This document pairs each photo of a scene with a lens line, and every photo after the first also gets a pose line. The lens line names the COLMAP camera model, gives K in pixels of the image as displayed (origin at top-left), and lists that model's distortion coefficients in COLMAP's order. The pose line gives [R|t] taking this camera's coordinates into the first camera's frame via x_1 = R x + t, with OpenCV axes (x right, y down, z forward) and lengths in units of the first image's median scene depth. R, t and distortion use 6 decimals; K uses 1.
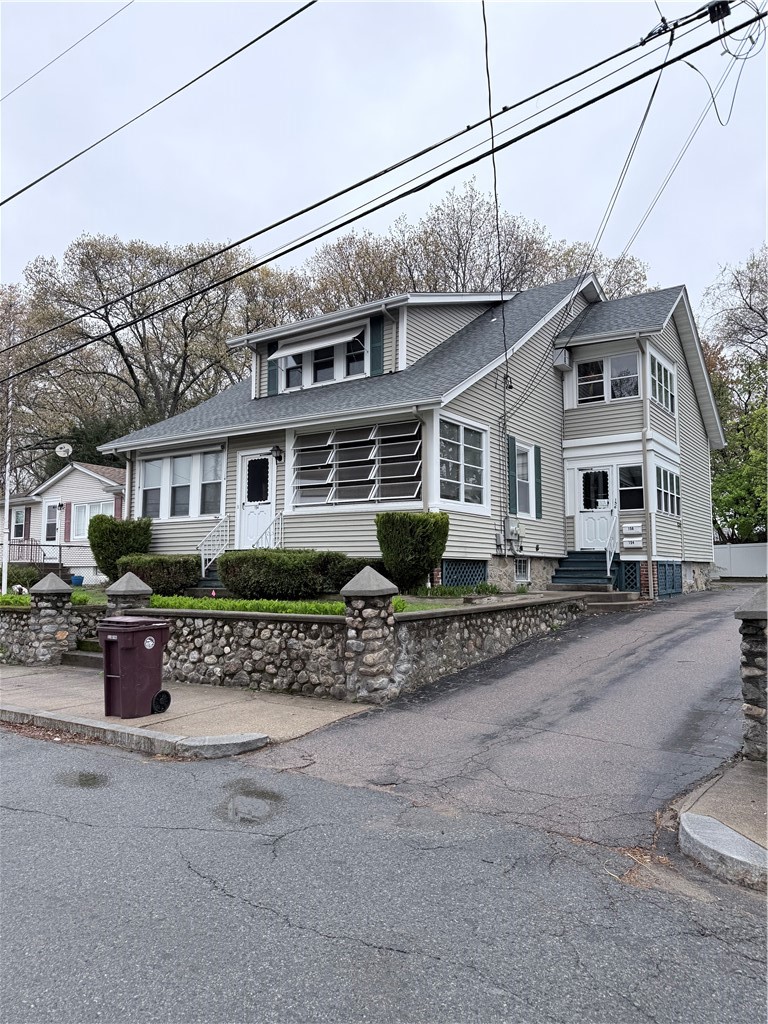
lens RADIAL K [[705.8, 0, 382.3], [0, 705.8, 511.8], [0, 0, 1]] dist [0.075254, -0.031445]
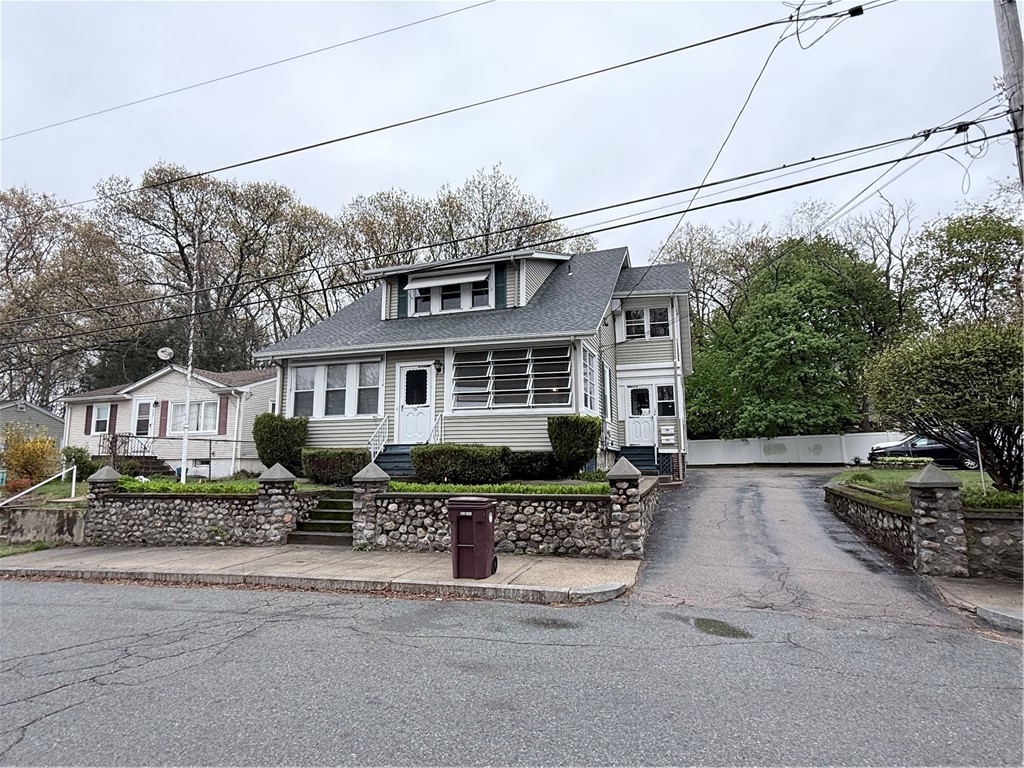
lens RADIAL K [[568.8, 0, 512.4], [0, 568.8, 386.8], [0, 0, 1]] dist [0.014255, 0.003388]
pose [[0.958932, 0.032119, 0.281813, -0.287108], [-0.018208, 0.998489, -0.051844, 0.002491], [-0.283052, 0.044583, 0.958068, 0.009861]]
